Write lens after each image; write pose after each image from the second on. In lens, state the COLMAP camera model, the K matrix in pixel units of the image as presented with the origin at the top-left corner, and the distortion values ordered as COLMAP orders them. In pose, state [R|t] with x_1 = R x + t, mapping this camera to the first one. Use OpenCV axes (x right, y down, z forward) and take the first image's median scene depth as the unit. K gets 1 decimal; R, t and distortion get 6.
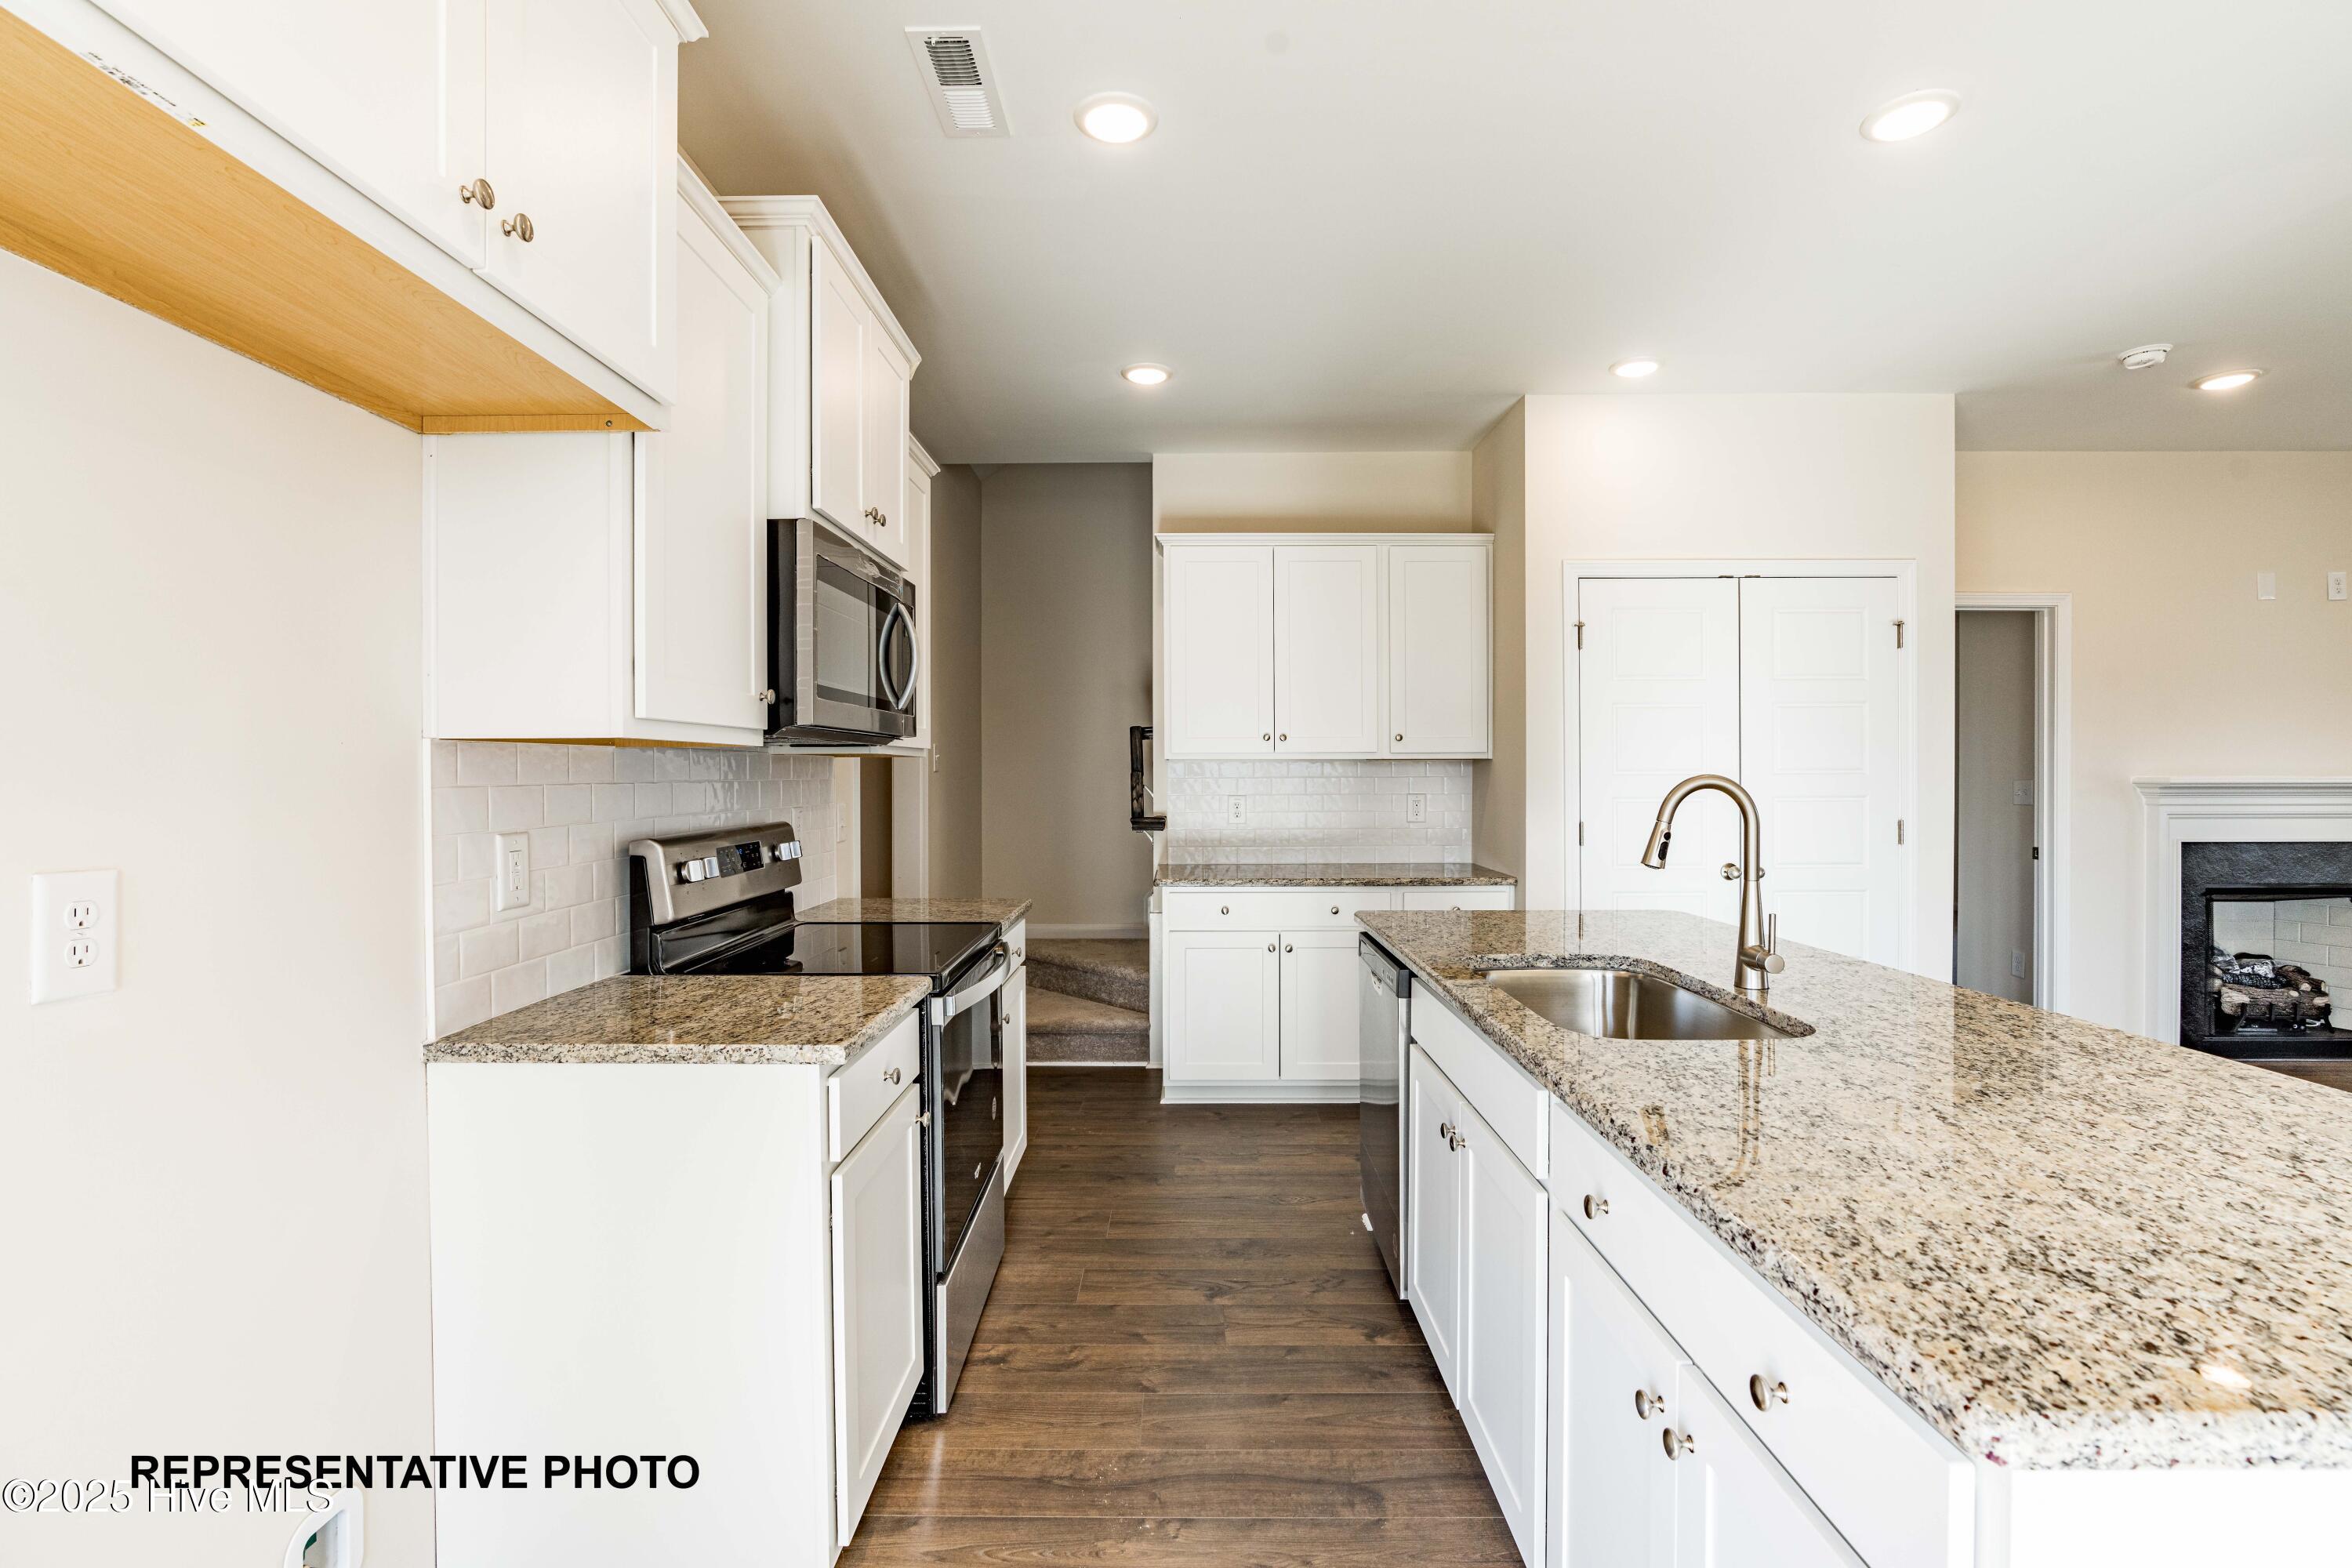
lens RADIAL K [[1075.2, 0, 1178.5], [0, 1075.2, 778.7], [0, 0, 1]] dist [-0.024729, 0.009331]
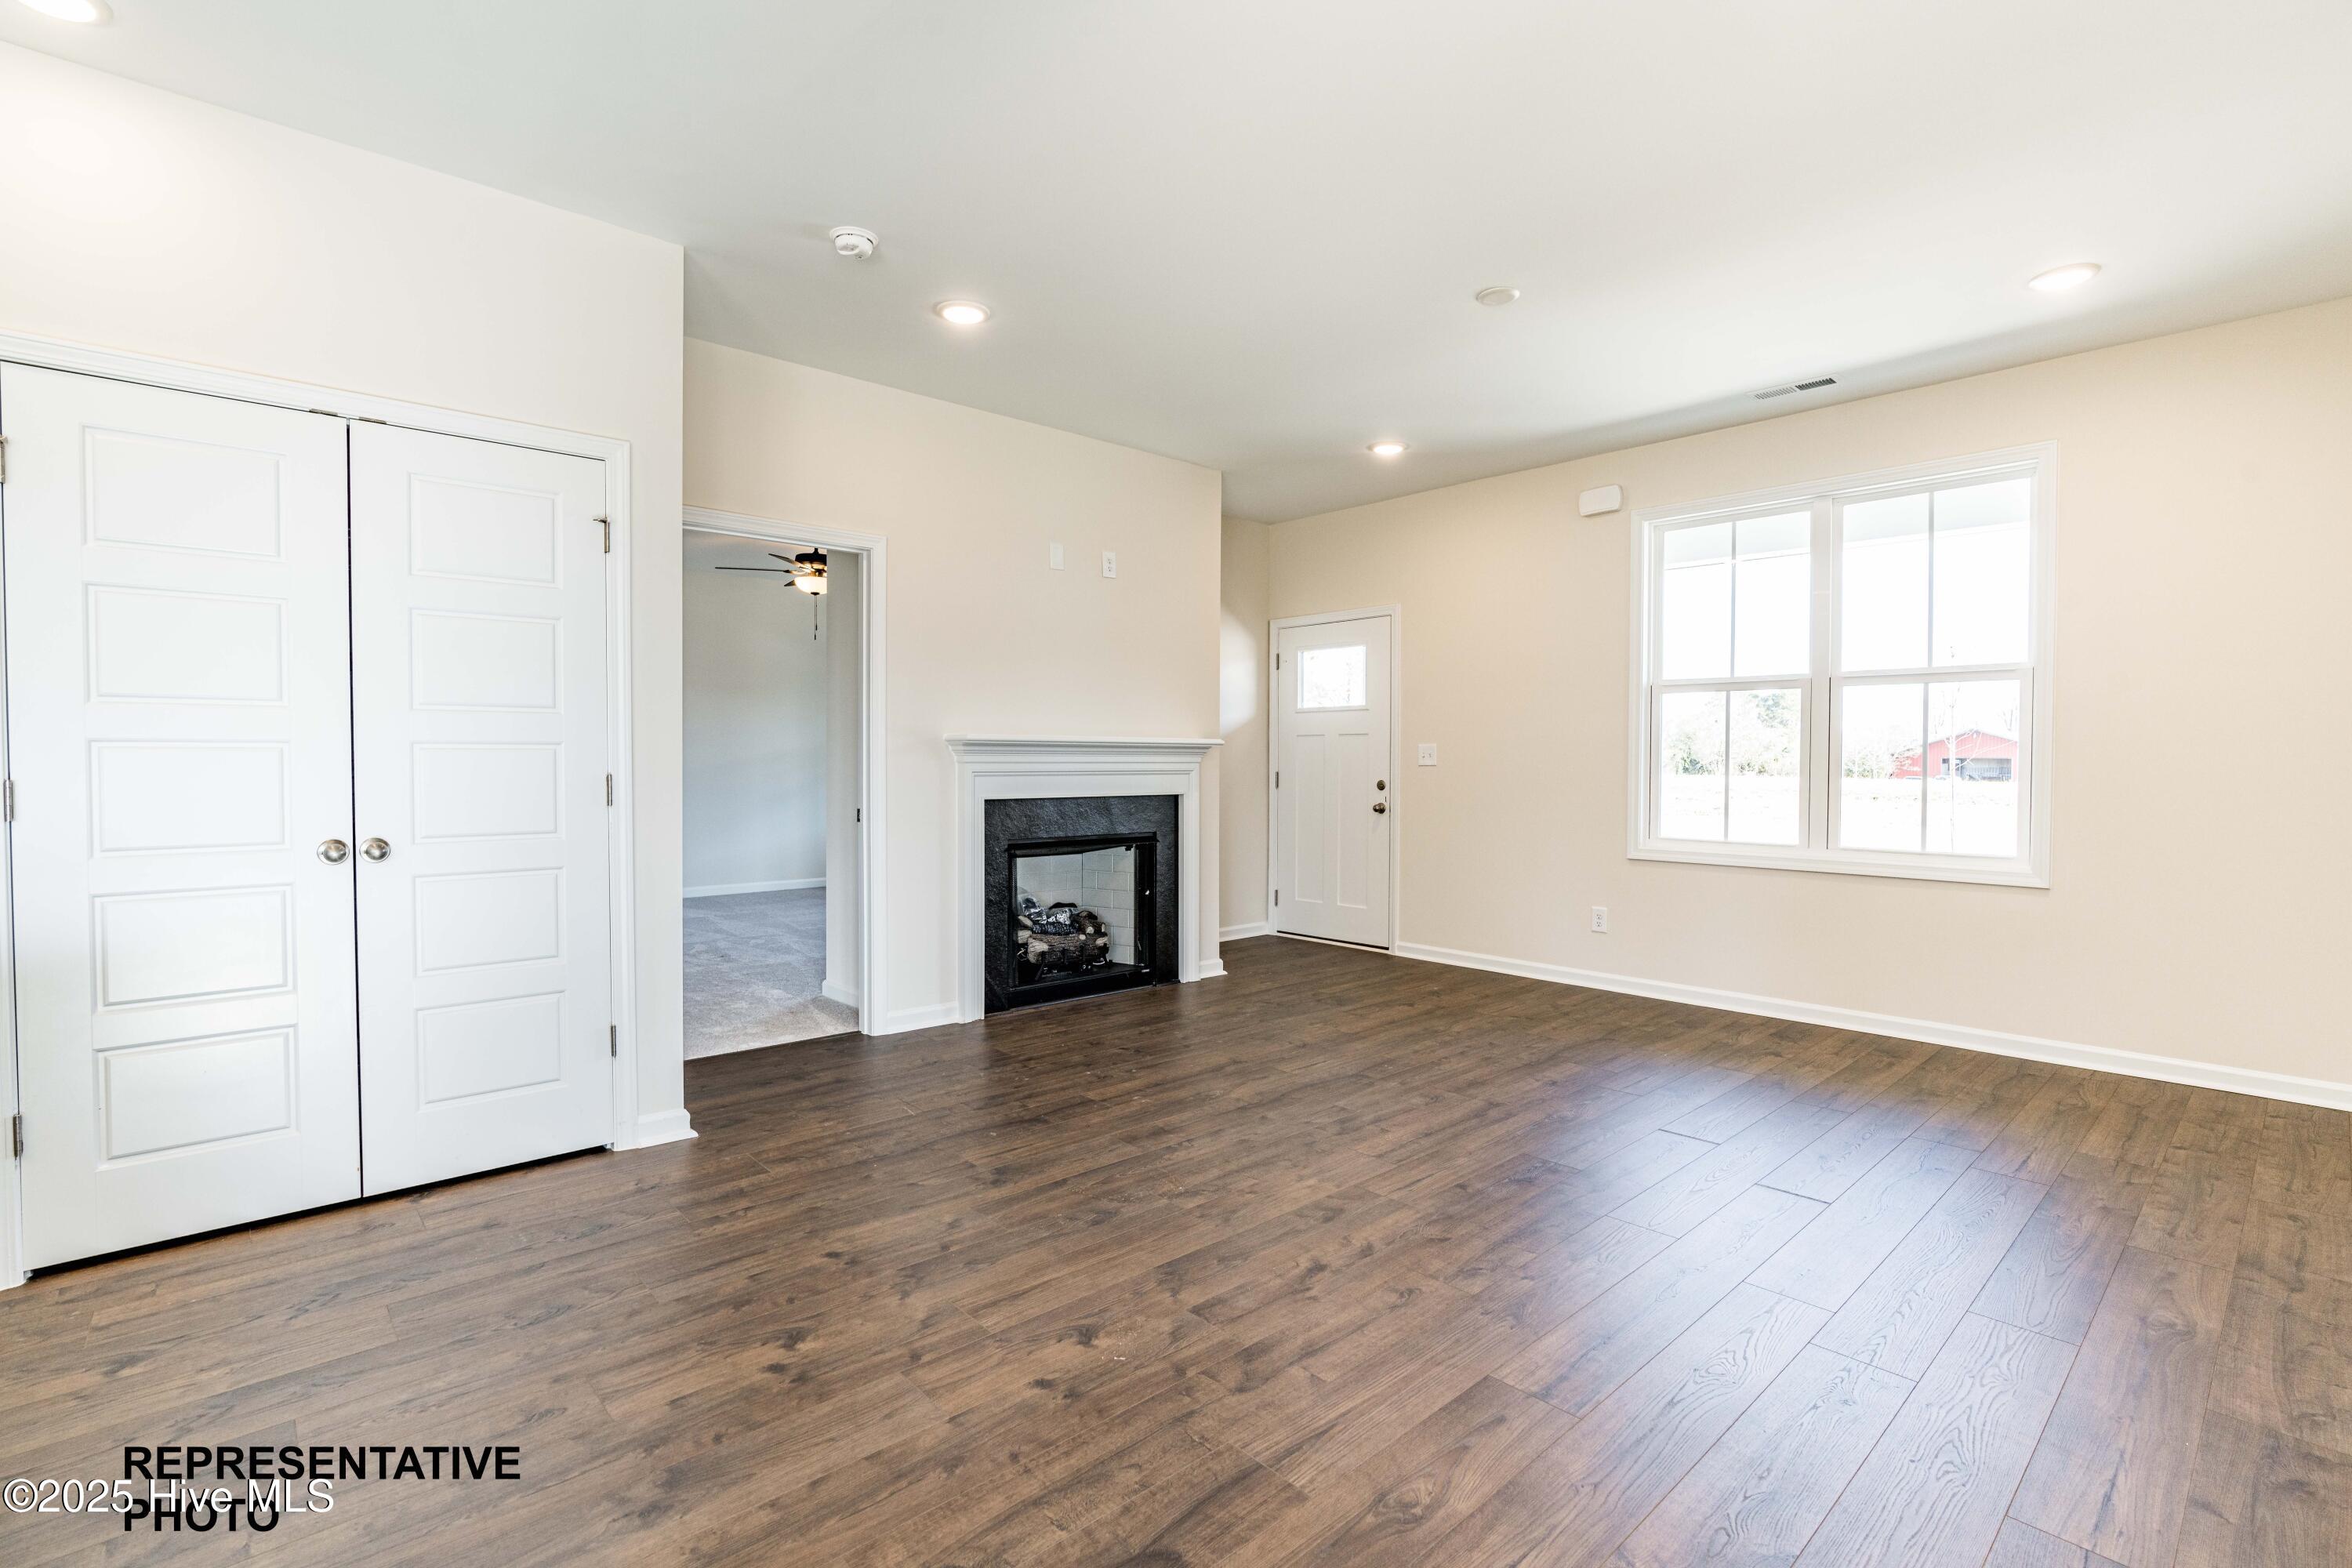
lens RADIAL K [[1075.2, 0, 1178.5], [0, 1075.2, 778.7], [0, 0, 1]] dist [-0.024729, 0.009331]
pose [[0.737652, -0.008278, 0.675130, 0.393041], [0.000315, 0.999929, 0.011916, 0.027923], [-0.675181, -0.008577, 0.737603, 0.123035]]
